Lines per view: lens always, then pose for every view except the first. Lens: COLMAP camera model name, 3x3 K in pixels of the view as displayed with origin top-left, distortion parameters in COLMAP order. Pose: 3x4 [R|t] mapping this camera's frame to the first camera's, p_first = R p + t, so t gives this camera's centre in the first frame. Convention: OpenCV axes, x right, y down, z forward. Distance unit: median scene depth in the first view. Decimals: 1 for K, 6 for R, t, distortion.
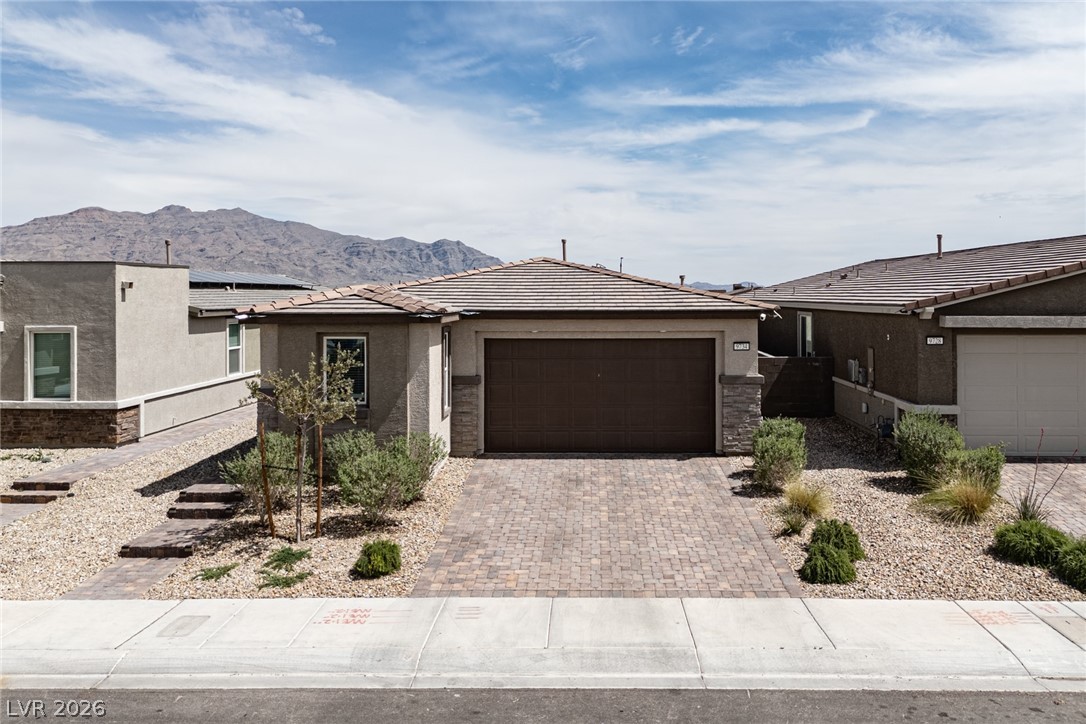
lens RADIAL K [[871.9, 0, 571.1], [0, 871.9, 334.2], [0, 0, 1]] dist [0.051535, -0.037465]
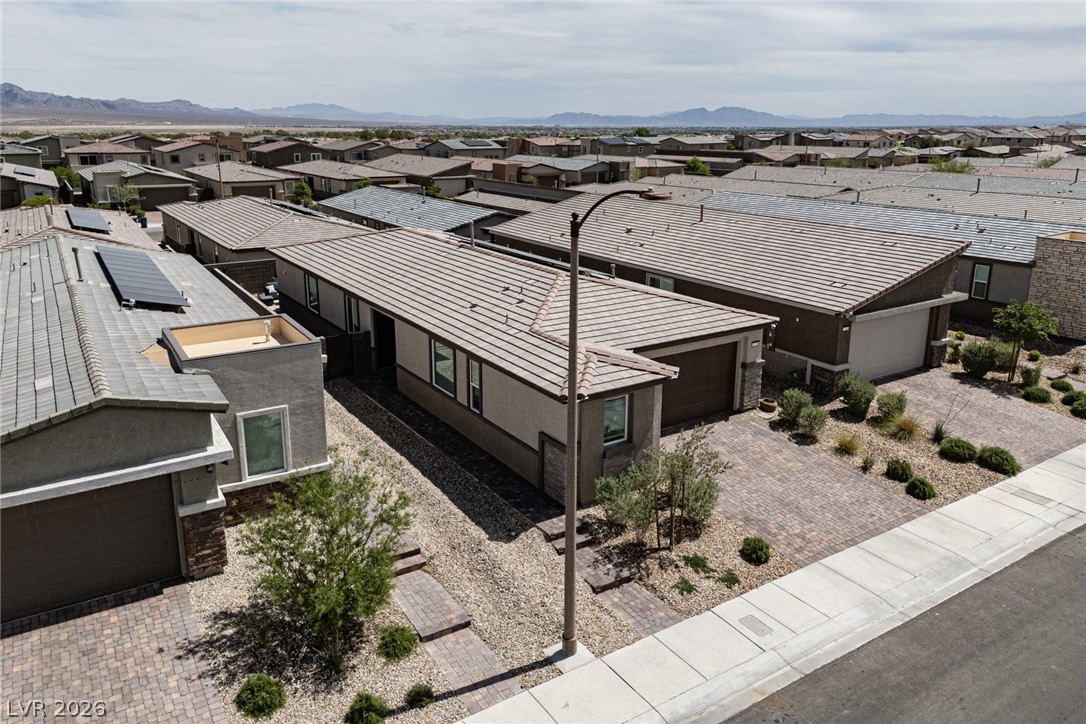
lens RADIAL K [[799.4, 0, 545.6], [0, 799.4, 362.5], [0, 0, 1]] dist [0.086263, -0.105910]
pose [[0.819709, -0.162507, 0.549244, -0.965689], [0.019309, 0.966203, 0.257058, -0.352951], [-0.572455, -0.200108, 0.795143, 0.062408]]
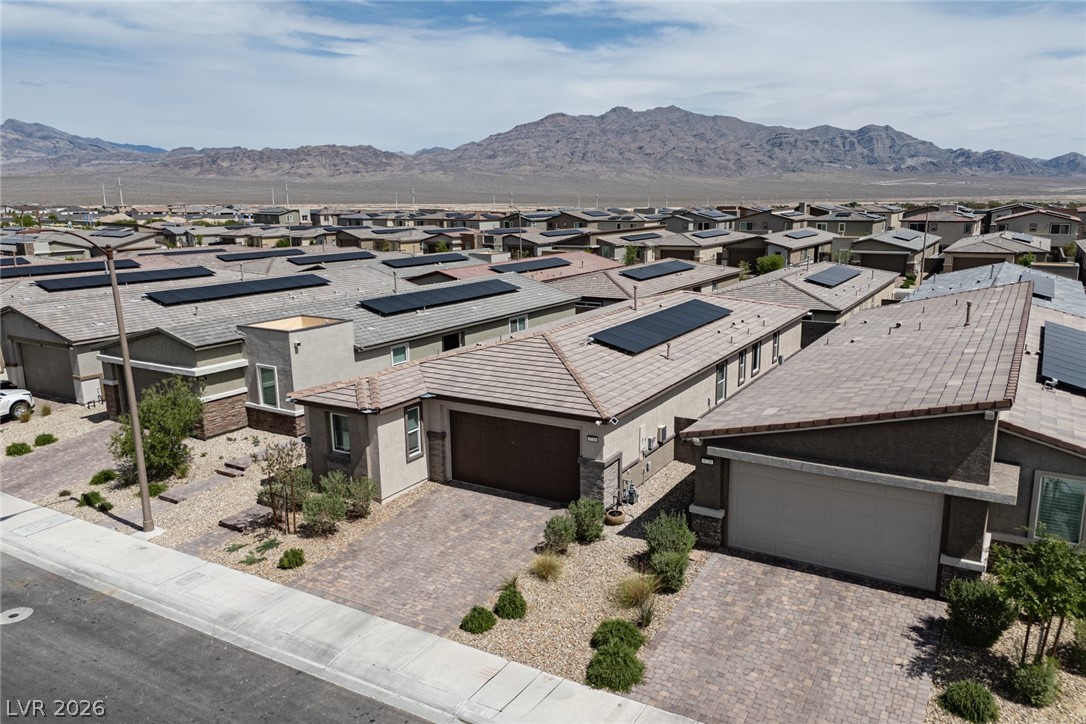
lens RADIAL K [[796.0, 0, 541.1], [0, 796.0, 414.1], [0, 0, 1]] dist [0.055538, -0.063533]
pose [[0.869210, 0.123391, -0.478798, 0.764967], [-0.009591, 0.972386, 0.233183, -0.337499], [0.494349, -0.198093, 0.846391, -0.108880]]
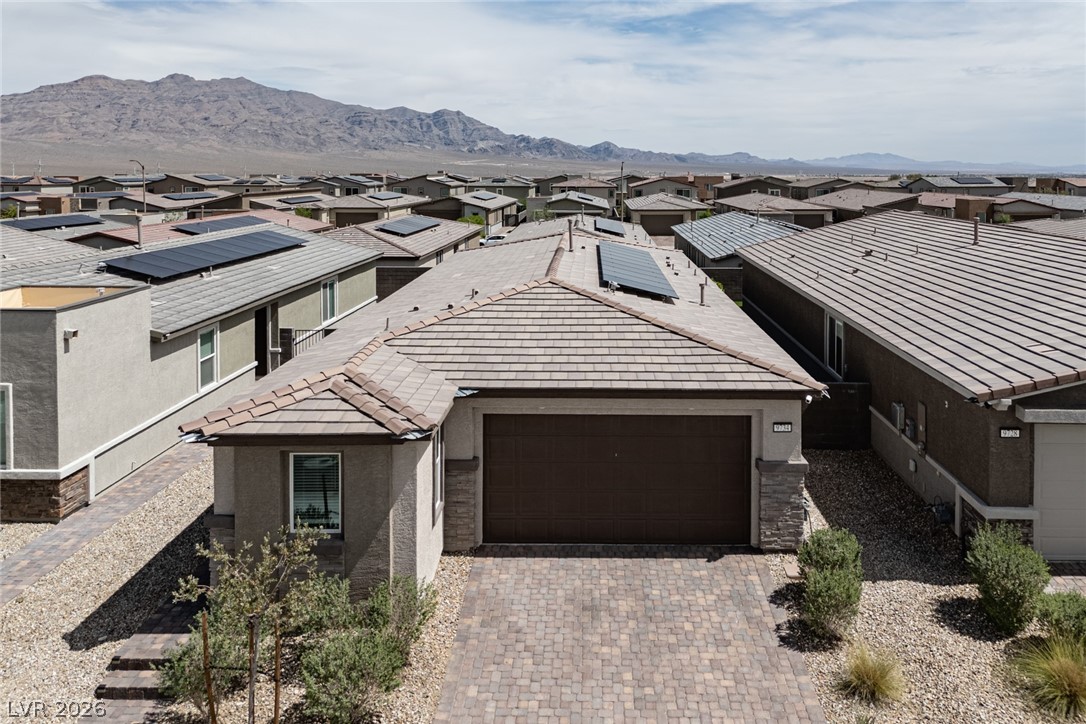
lens RADIAL K [[849.7, 0, 580.5], [0, 849.7, 227.8], [0, 0, 1]] dist [0.026815, -0.007442]
pose [[0.999899, 0.002766, 0.013969, -0.016934], [-0.003207, 0.999493, 0.031691, -0.221247], [-0.013875, -0.031733, 0.999400, 0.180325]]
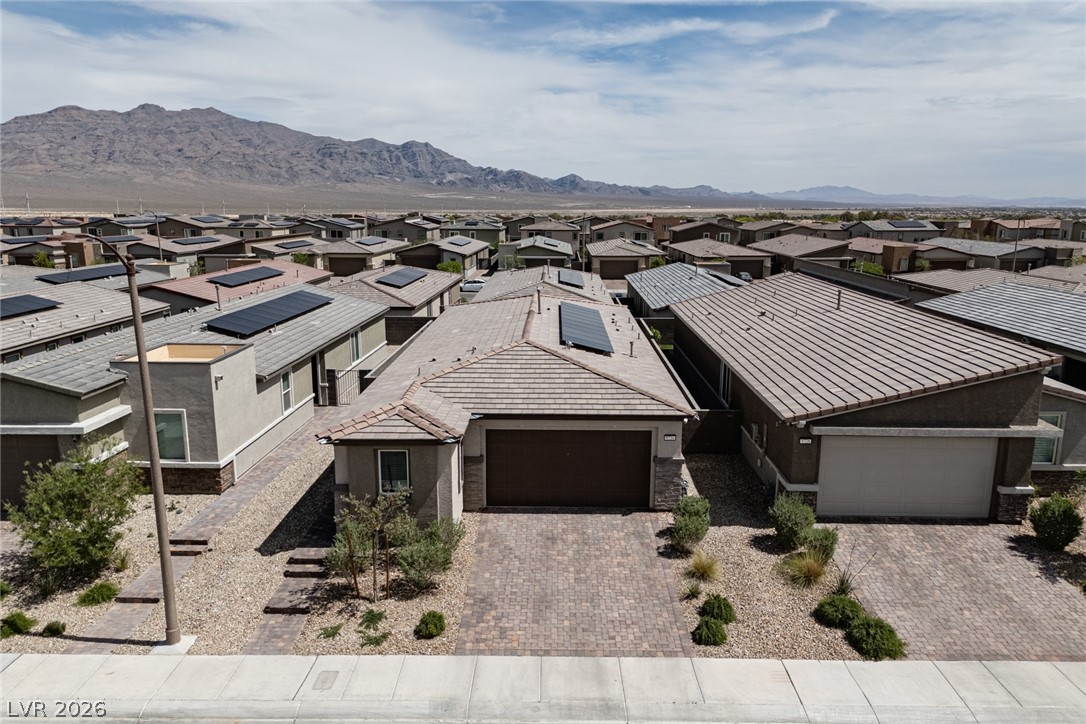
lens RADIAL K [[796.0, 0, 541.1], [0, 796.0, 414.1], [0, 0, 1]] dist [0.055538, -0.063533]
pose [[0.999966, 0.002726, 0.007763, -0.023025], [-0.004365, 0.975567, 0.219658, -0.321222], [-0.006975, -0.219684, 0.975546, -0.251035]]
